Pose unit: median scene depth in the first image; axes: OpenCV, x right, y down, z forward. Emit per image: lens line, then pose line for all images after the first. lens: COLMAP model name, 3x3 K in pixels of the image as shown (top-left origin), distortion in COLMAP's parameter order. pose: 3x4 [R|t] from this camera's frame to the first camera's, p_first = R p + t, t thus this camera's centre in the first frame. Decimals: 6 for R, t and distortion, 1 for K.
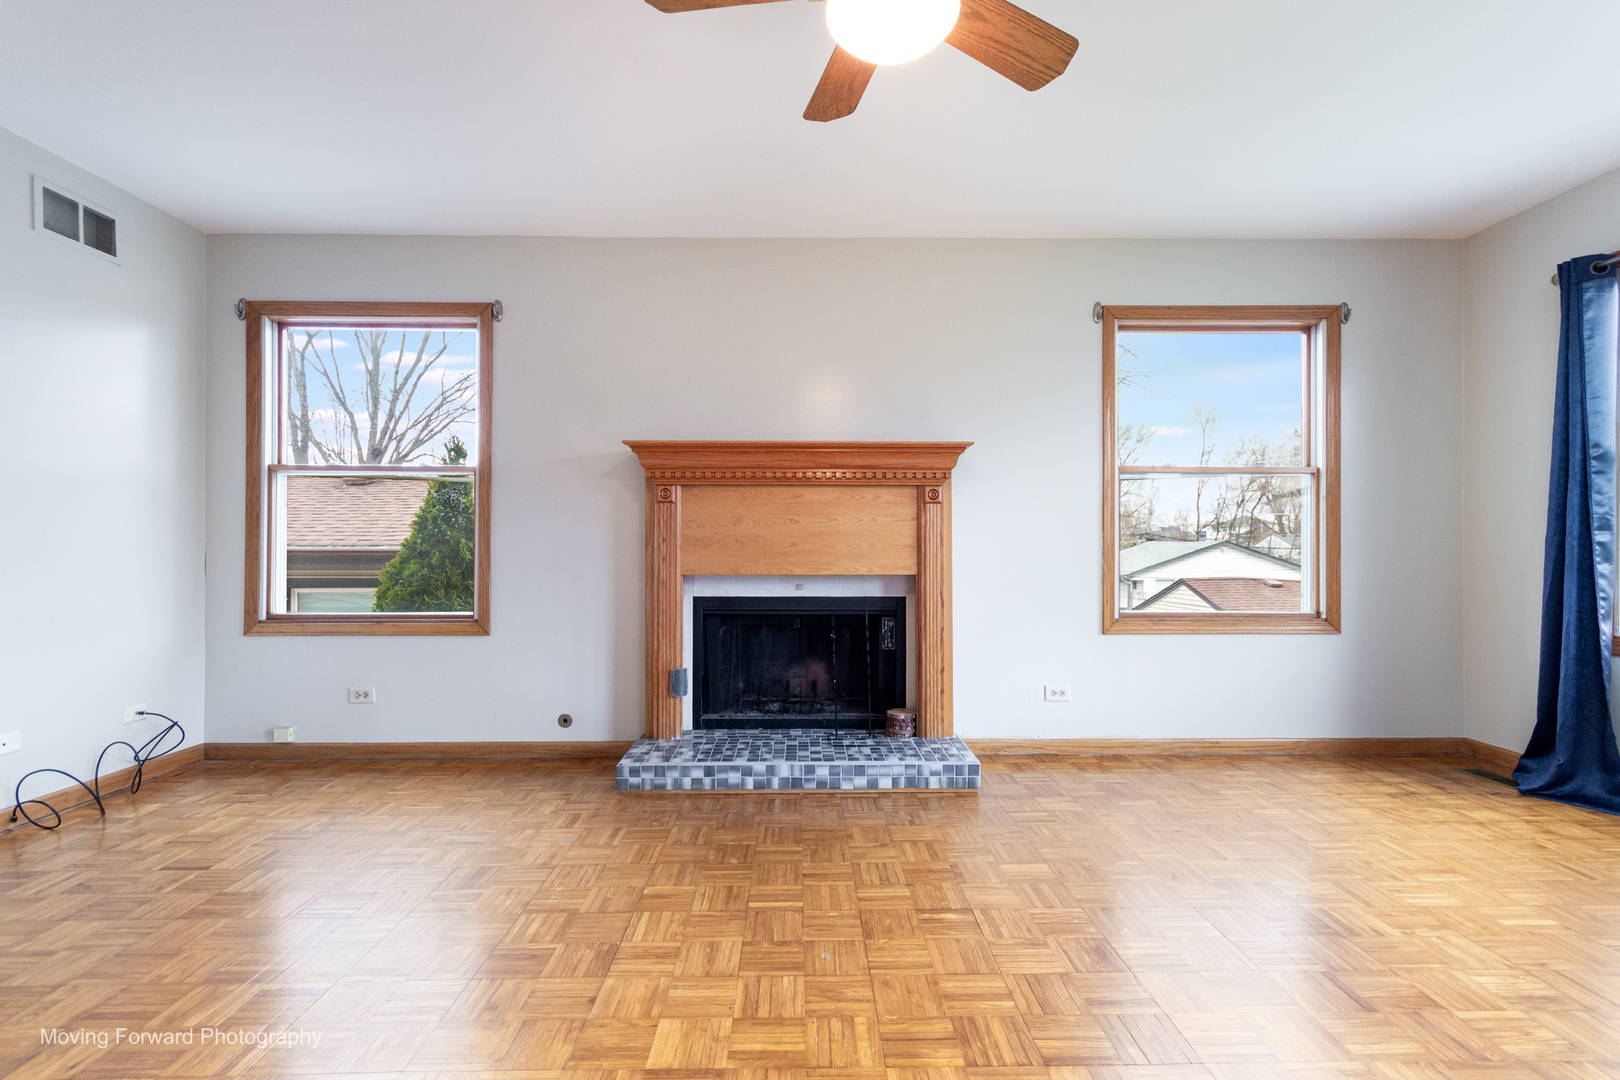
lens RADIAL K [[749.4, 0, 803.8], [0, 749.4, 539.1], [0, 0, 1]] dist [0.003415, 0.001064]
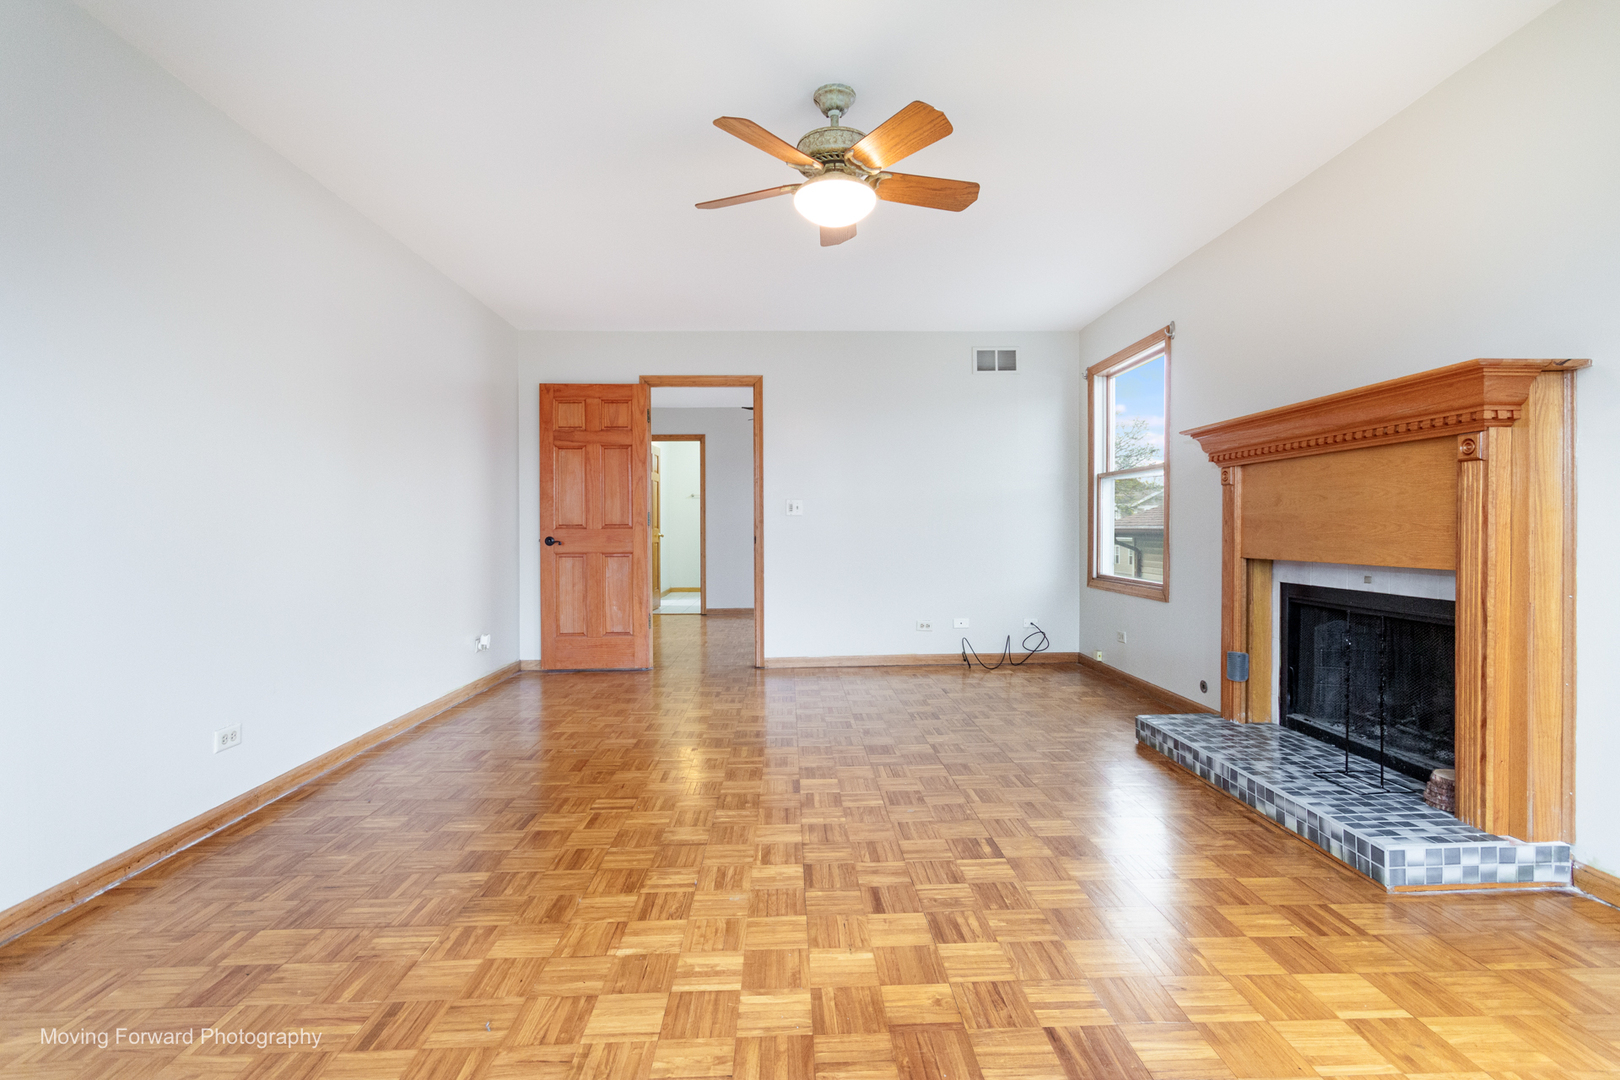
lens RADIAL K [[749.4, 0, 820.4], [0, 749.4, 537.0], [0, 0, 1]] dist [0.003415, 0.001064]
pose [[0.030864, 0.009776, -0.999476, 0.795177], [0.018208, 0.999781, 0.010341, 0.000752], [0.999358, -0.018518, 0.030680, 0.422192]]
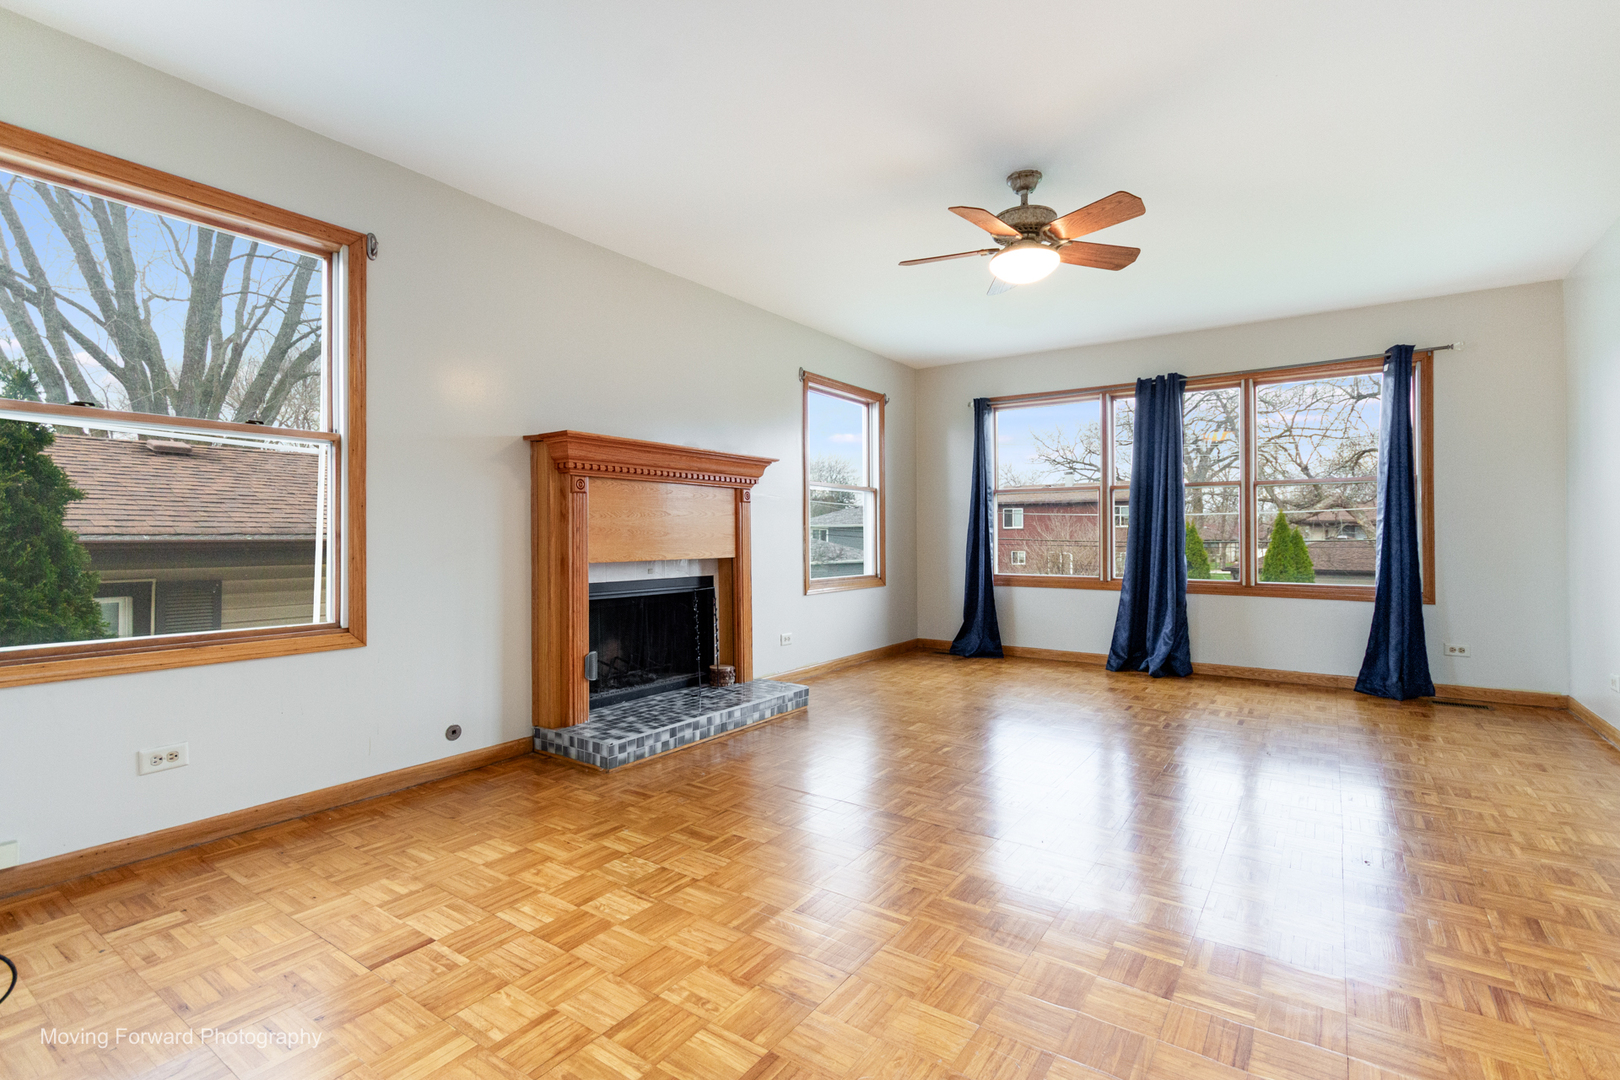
lens RADIAL K [[749.4, 0, 809.1], [0, 749.4, 532.0], [0, 0, 1]] dist [0.003415, 0.001064]
pose [[0.586370, 0.002746, 0.810039, -0.822050], [-0.007428, 0.999970, 0.001987, -0.000023], [-0.810009, -0.007182, 0.586373, 0.144954]]
